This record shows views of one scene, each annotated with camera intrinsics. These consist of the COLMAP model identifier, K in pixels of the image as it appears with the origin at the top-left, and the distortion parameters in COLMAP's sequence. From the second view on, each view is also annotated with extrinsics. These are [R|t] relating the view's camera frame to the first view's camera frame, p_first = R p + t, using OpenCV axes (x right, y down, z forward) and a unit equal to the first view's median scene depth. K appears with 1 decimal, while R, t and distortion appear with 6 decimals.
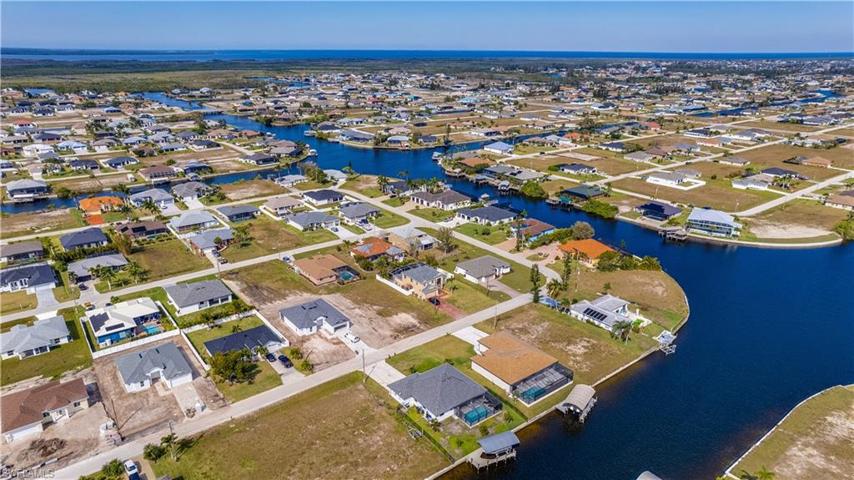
lens RADIAL K [[550.4, 0, 427.0], [0, 550.4, 240.0], [0, 0, 1]] dist [-0.000731, 0.001177]
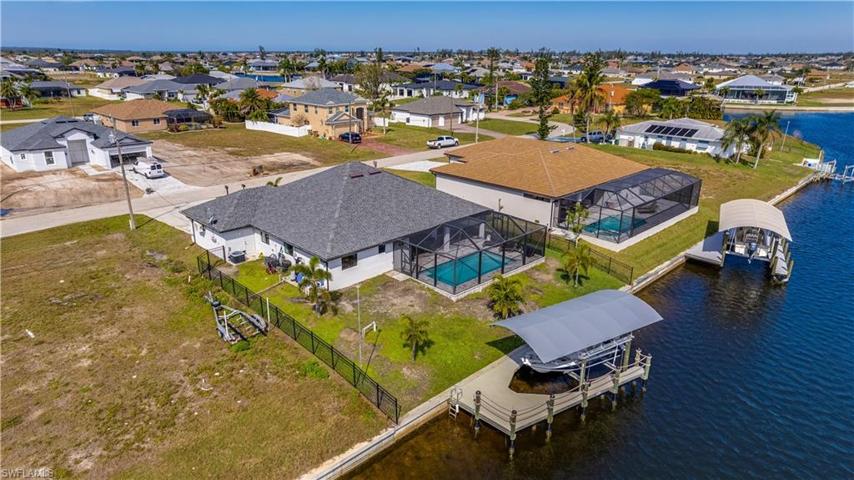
lens RADIAL K [[550.4, 0, 427.0], [0, 550.4, 240.0], [0, 0, 1]] dist [-0.000731, 0.001177]
pose [[0.993329, -0.037661, 0.108987, 0.034661], [0.037872, 0.999283, 0.000130, 0.294928], [-0.108914, 0.003998, 0.994043, 0.689306]]
